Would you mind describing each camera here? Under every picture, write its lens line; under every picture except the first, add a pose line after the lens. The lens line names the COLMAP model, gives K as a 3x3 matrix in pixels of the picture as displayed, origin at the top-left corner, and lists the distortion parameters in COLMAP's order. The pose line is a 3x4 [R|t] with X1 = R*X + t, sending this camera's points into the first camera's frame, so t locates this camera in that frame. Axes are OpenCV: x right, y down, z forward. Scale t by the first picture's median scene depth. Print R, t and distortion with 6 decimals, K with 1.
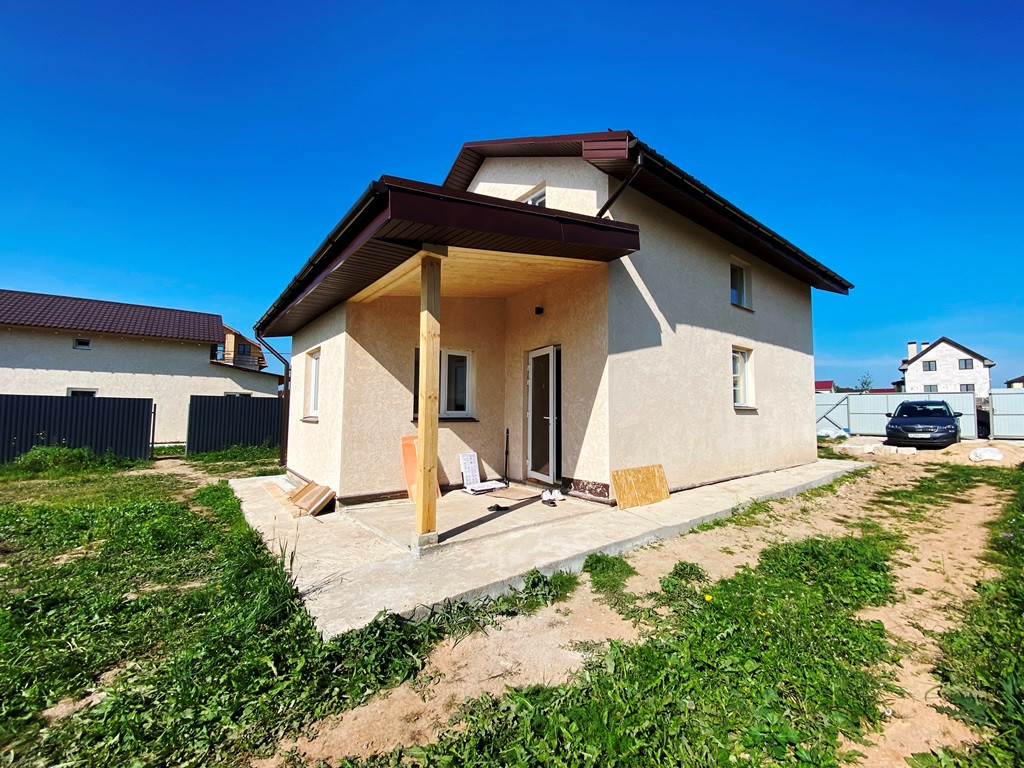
lens RADIAL K [[413.0, 0, 513.1], [0, 413.0, 381.3], [0, 0, 1]] dist [0.027569, -0.023179]
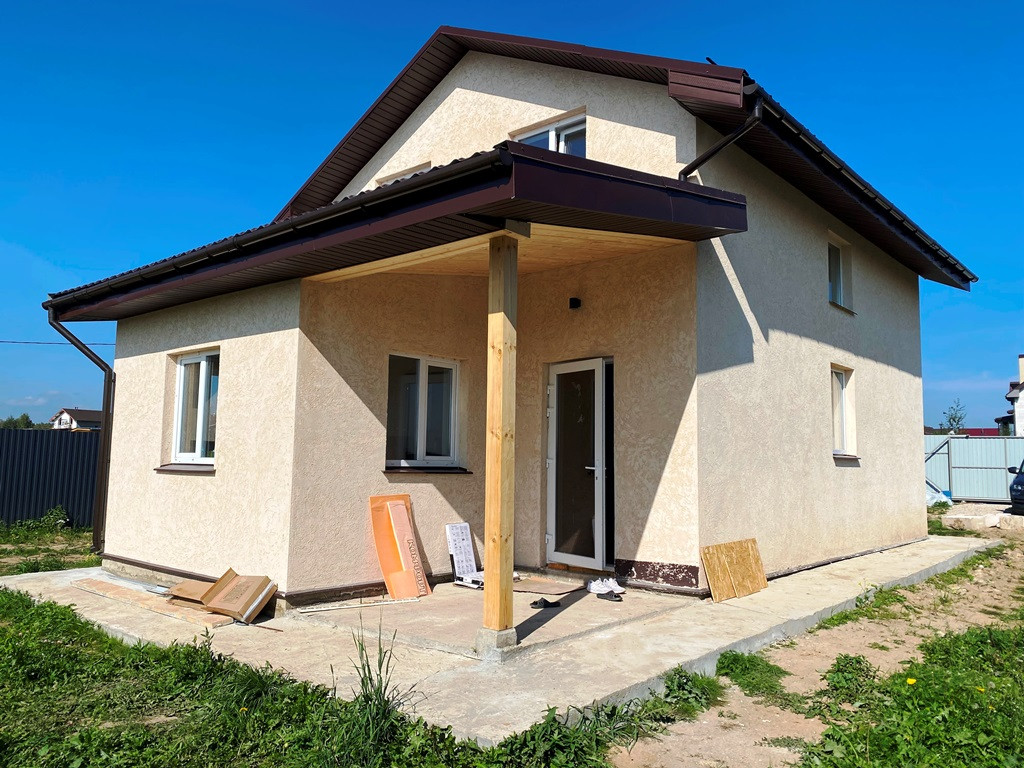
lens RADIAL K [[778.3, 0, 490.8], [0, 778.3, 377.2], [0, 0, 1]] dist [-0.000407, 0.008726]
pose [[0.985338, 0.027608, 0.168365, -0.290616], [-0.021917, 0.999127, -0.035563, -0.008662], [-0.169200, 0.031351, 0.985083, -0.191282]]
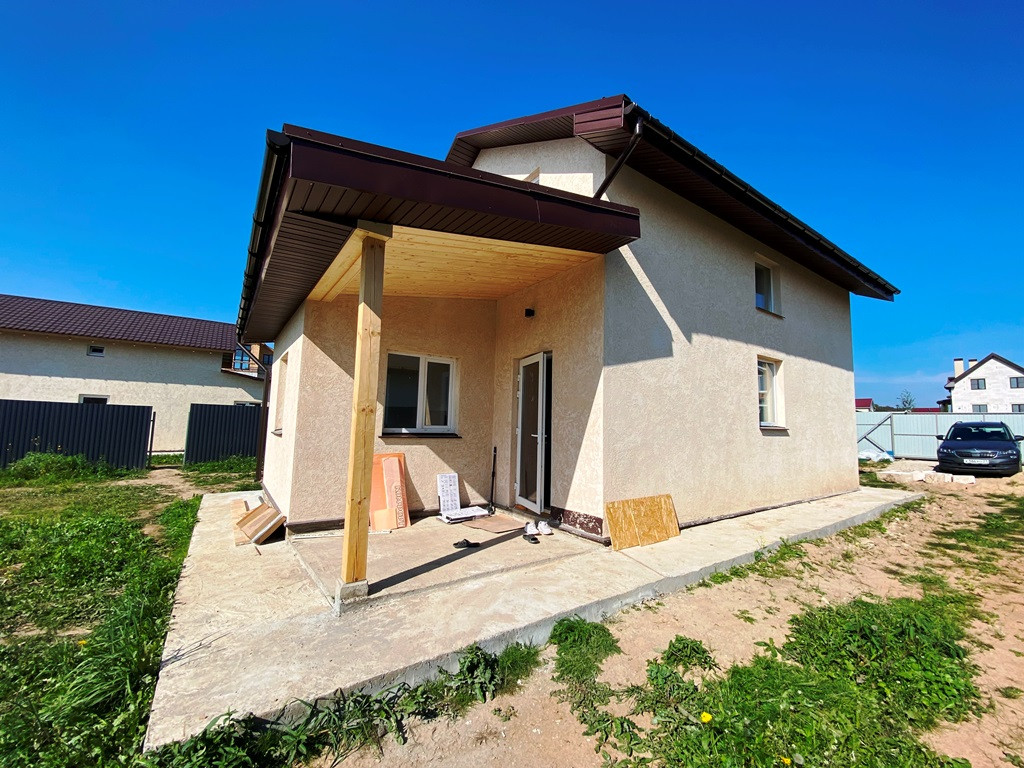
lens RADIAL K [[414.8, 0, 512.8], [0, 414.8, 381.3], [0, 0, 1]] dist [0.017902, -0.017440]
pose [[0.998336, 0.012071, -0.056387, 0.084733], [-0.013852, 0.999414, -0.031293, 0.002658], [0.055976, 0.032022, 0.997918, 0.133940]]
